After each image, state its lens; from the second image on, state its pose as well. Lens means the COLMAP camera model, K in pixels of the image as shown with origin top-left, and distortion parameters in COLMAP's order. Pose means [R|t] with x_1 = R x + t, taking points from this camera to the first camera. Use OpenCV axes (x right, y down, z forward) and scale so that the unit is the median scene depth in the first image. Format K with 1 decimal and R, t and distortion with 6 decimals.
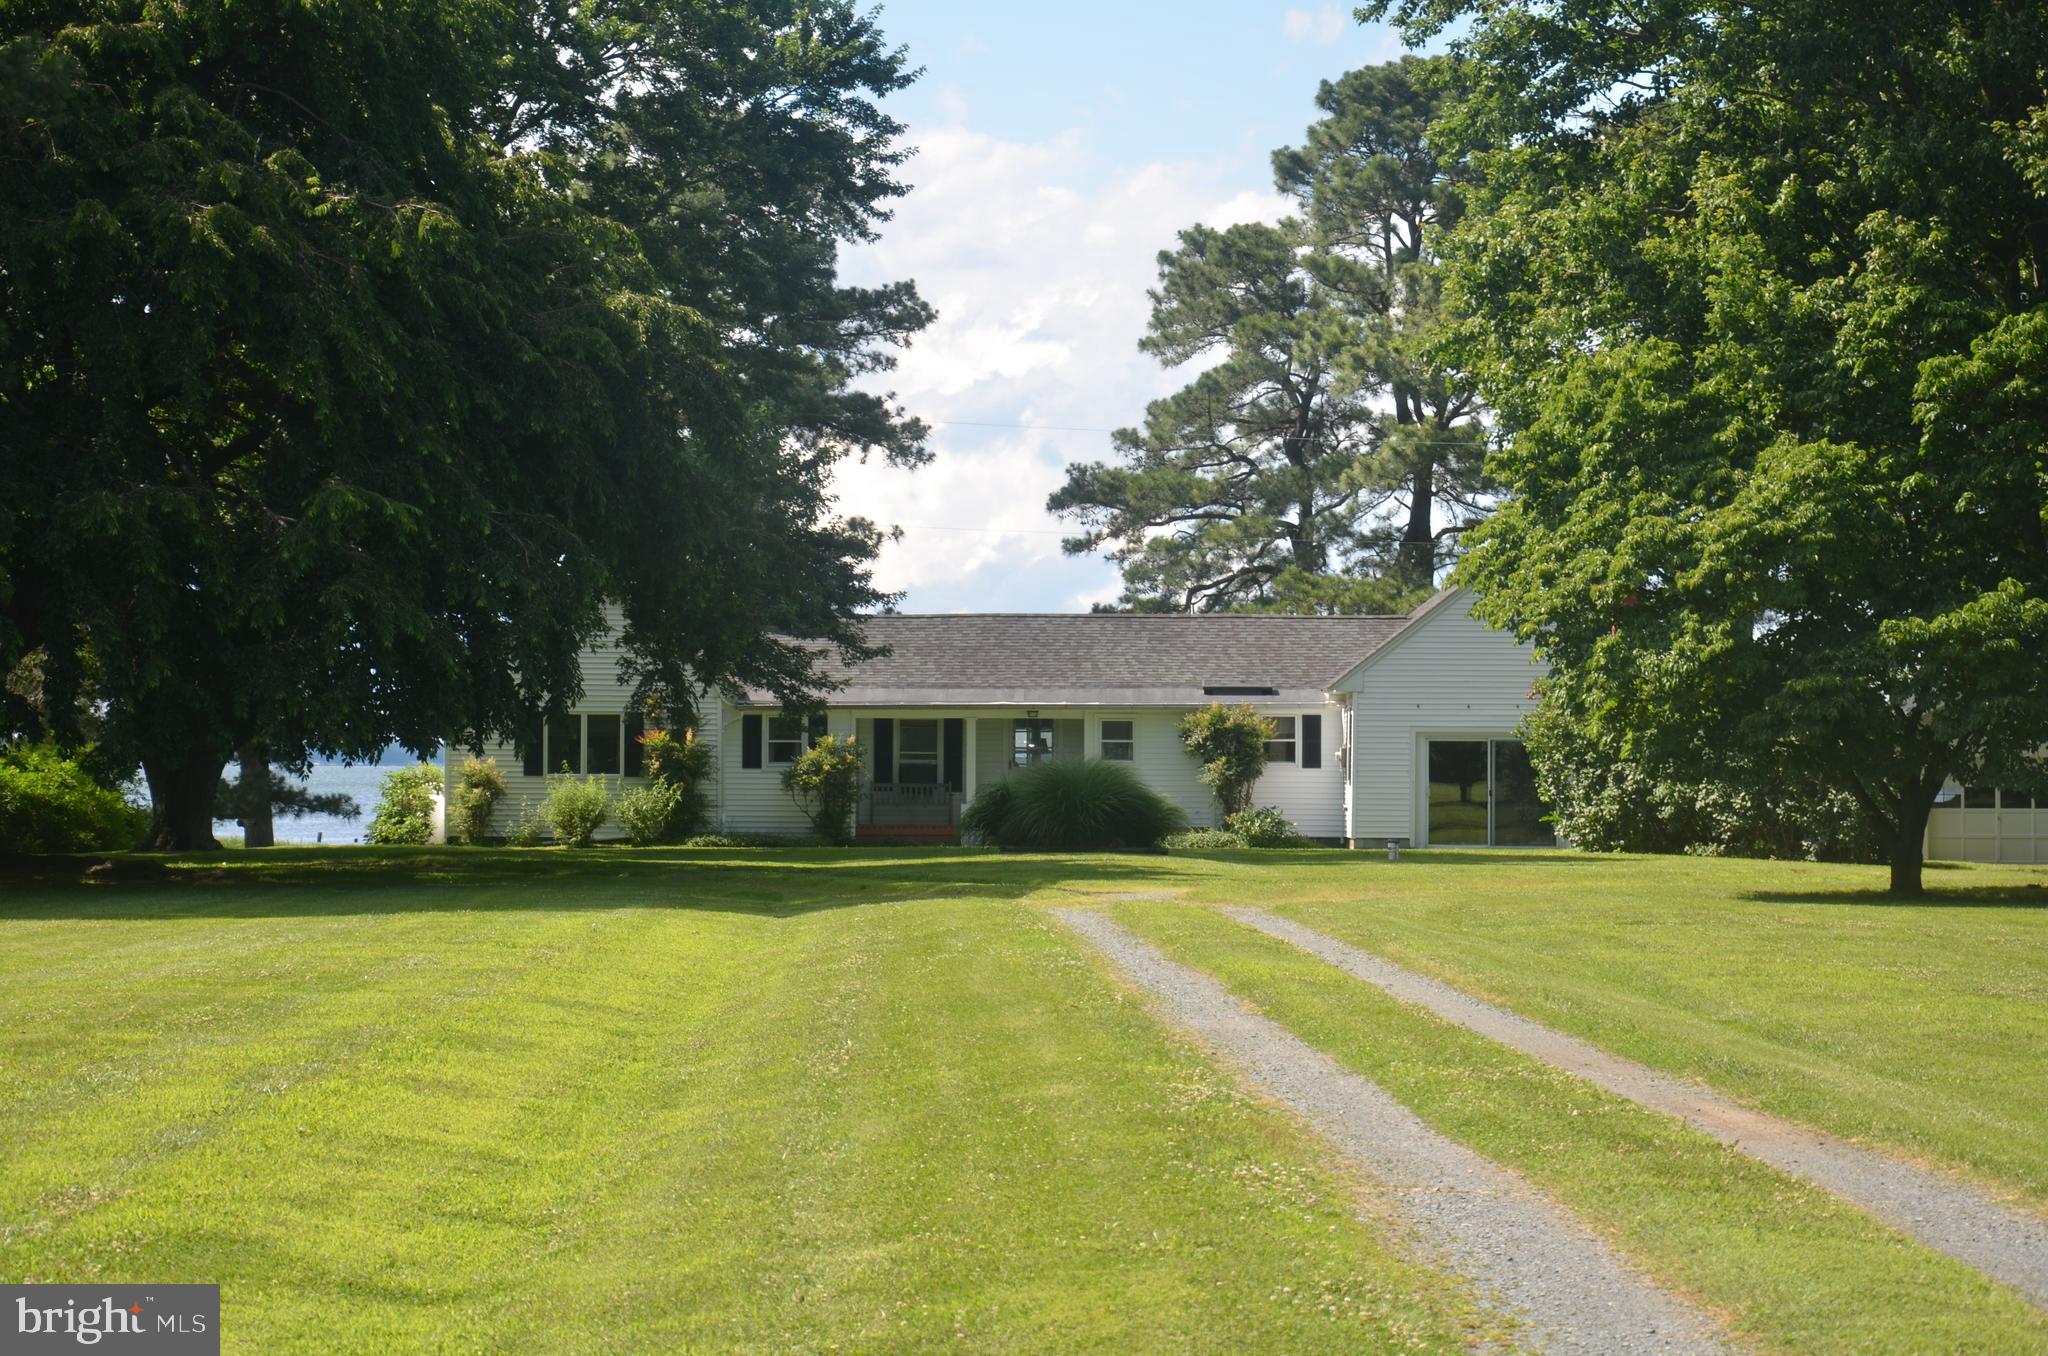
lens RADIAL K [[6210.9, 0, 1019.5], [0, 6210.9, 736.2], [0, 0, 1]] dist [0.938172, -0.217070]
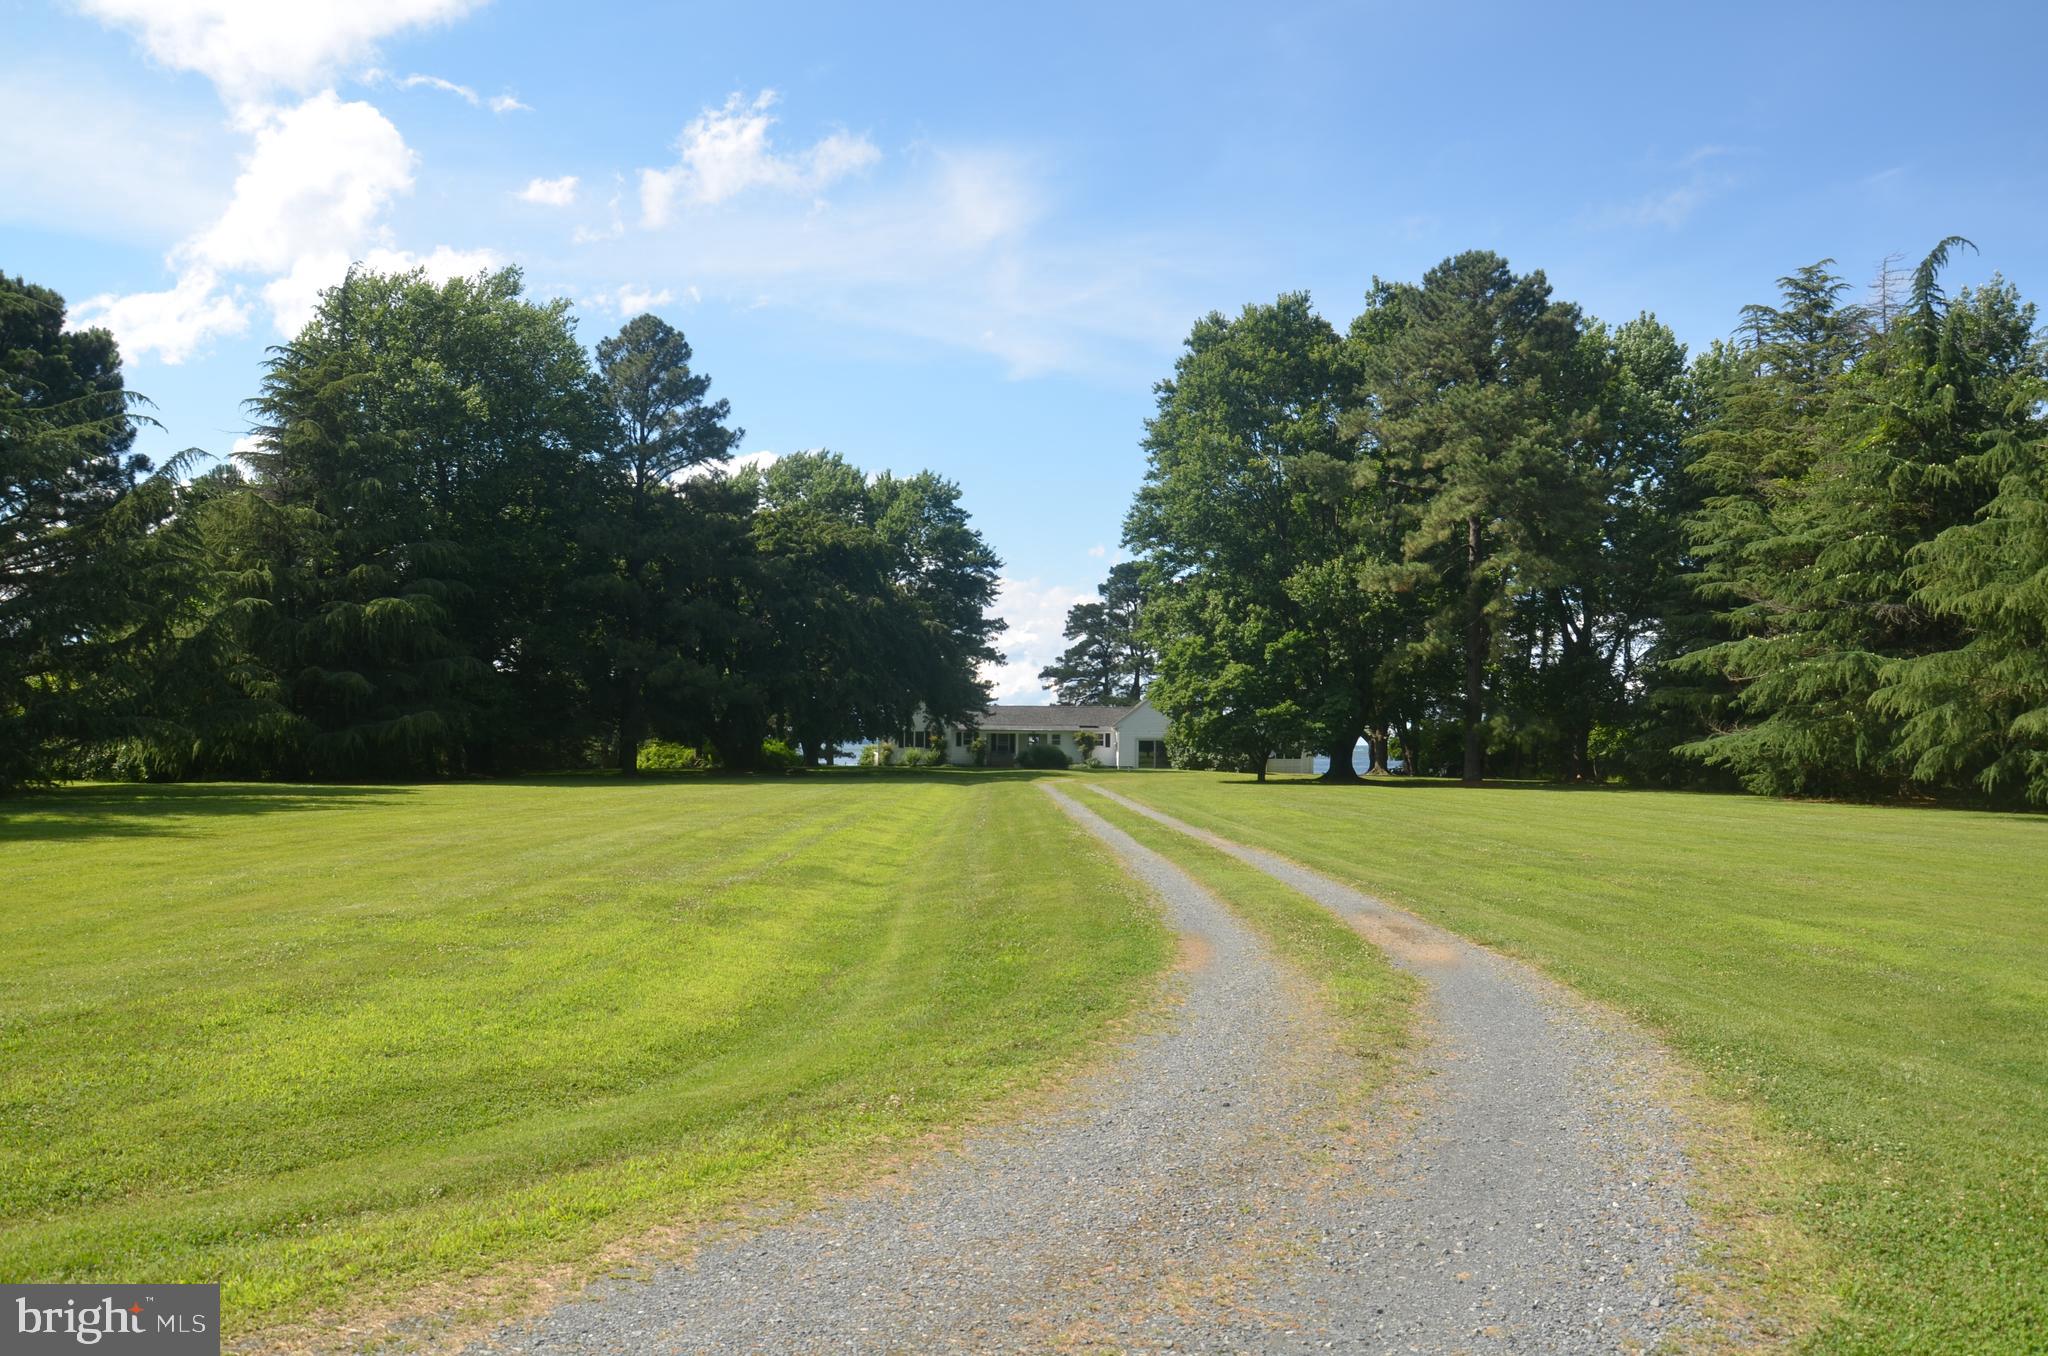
lens RADIAL K [[1588.4, 0, 1027.3], [0, 1588.4, 702.0], [0, 0, 1]] dist [-0.150713, 0.113746]
pose [[0.999968, 0.008020, -0.000282, -0.001594], [-0.008024, 0.999789, -0.018920, -0.003786], [0.000130, 0.018922, 0.999821, 0.041377]]
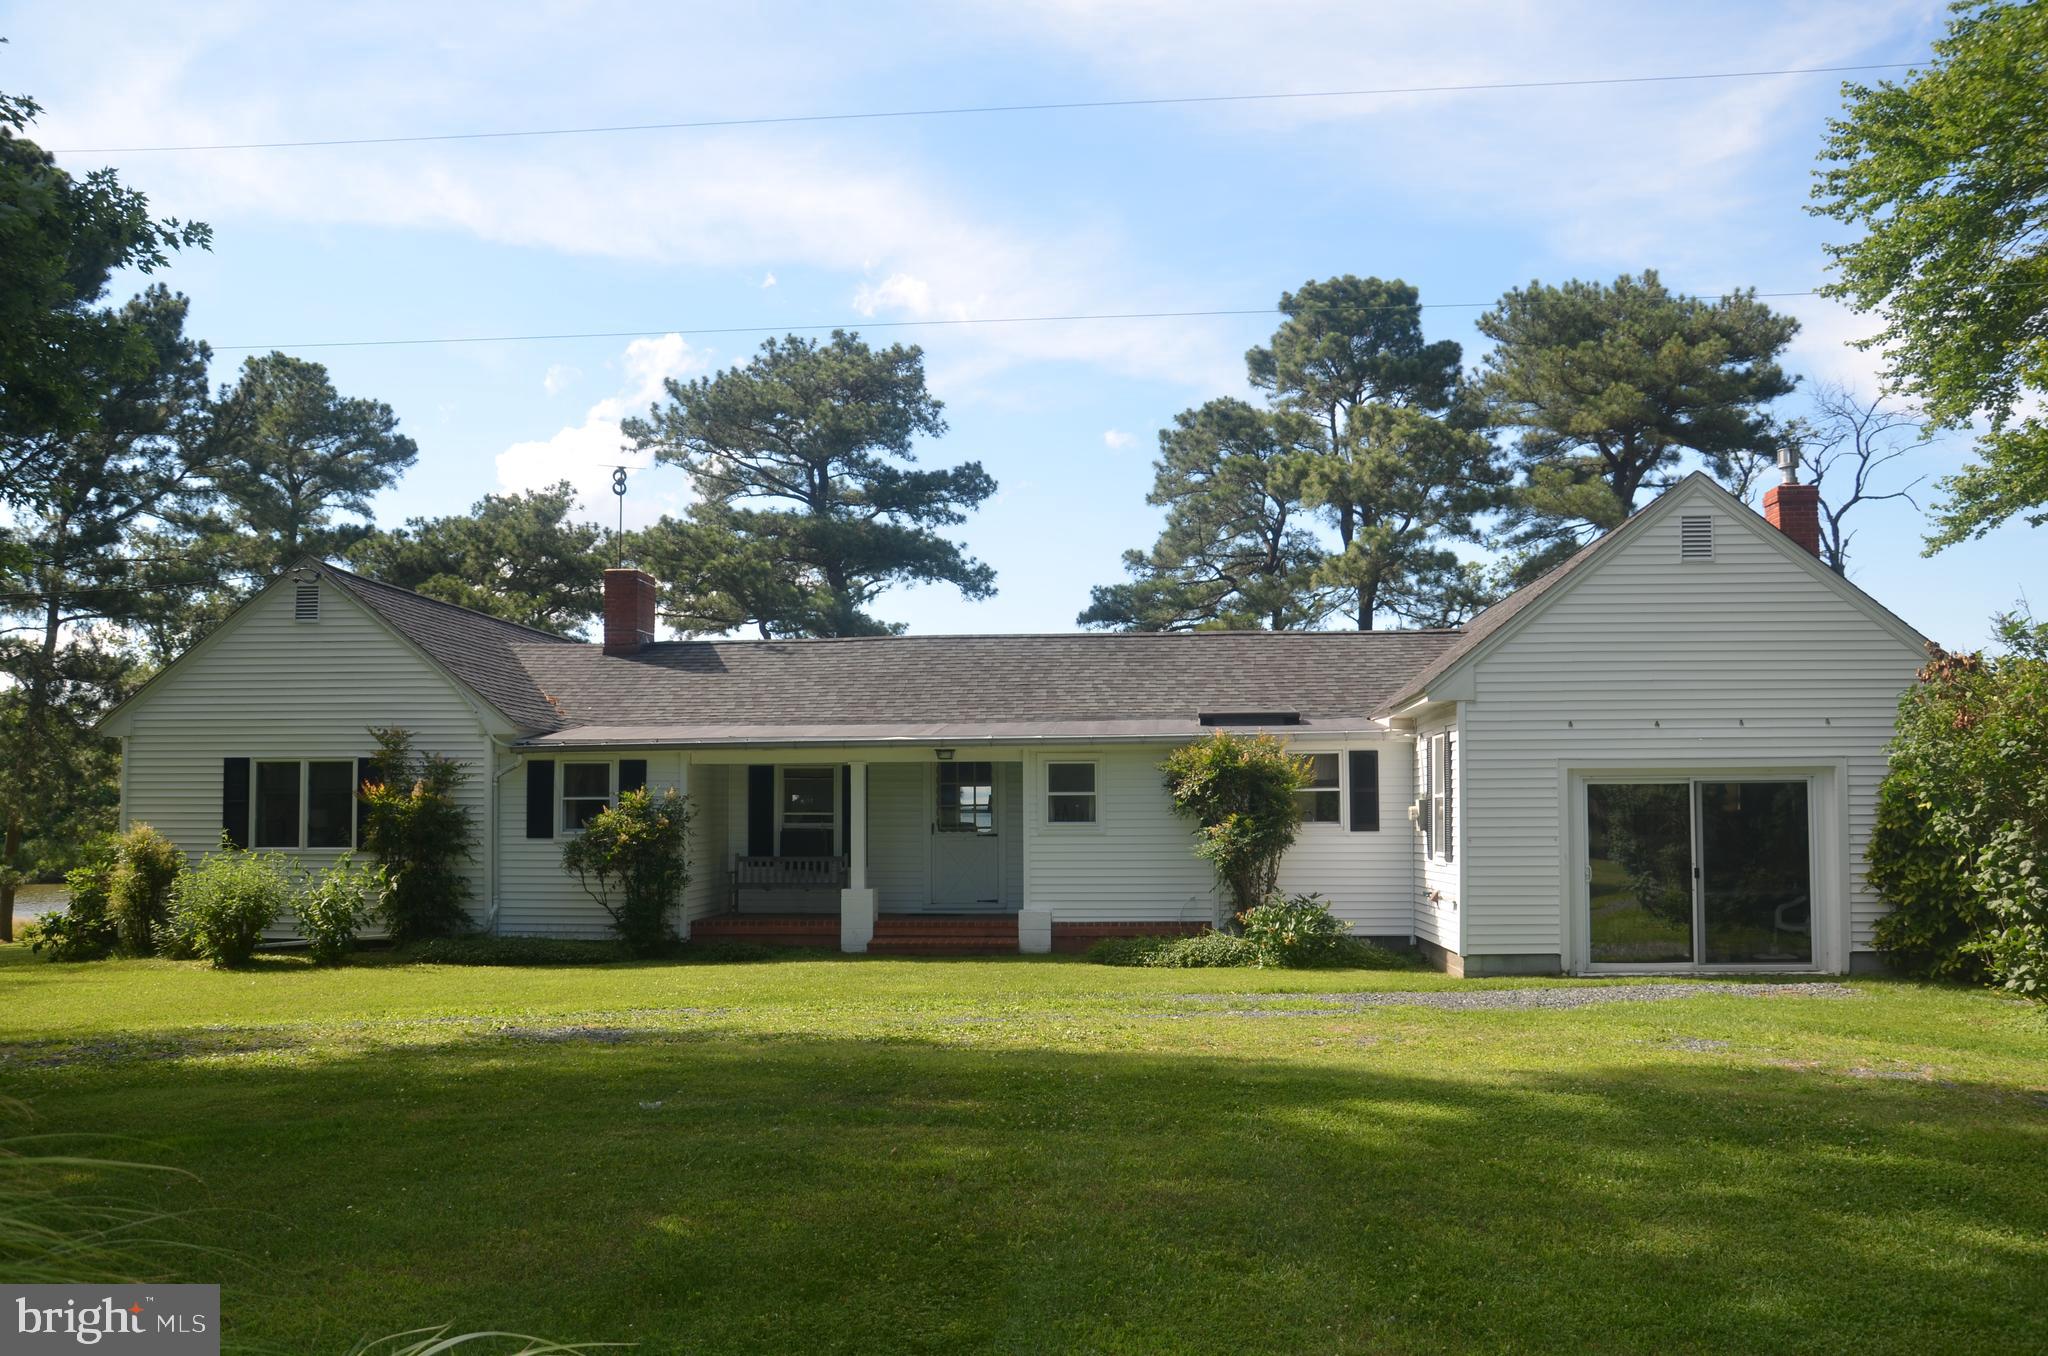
lens RADIAL K [[1588.4, 0, 1027.3], [0, 1588.4, 702.0], [0, 0, 1]] dist [-0.150713, 0.113746]
pose [[0.996746, -0.015269, -0.079146, 0.024982], [0.010051, 0.997775, -0.065913, 0.002152], [0.079977, 0.064903, 0.994682, 0.840041]]
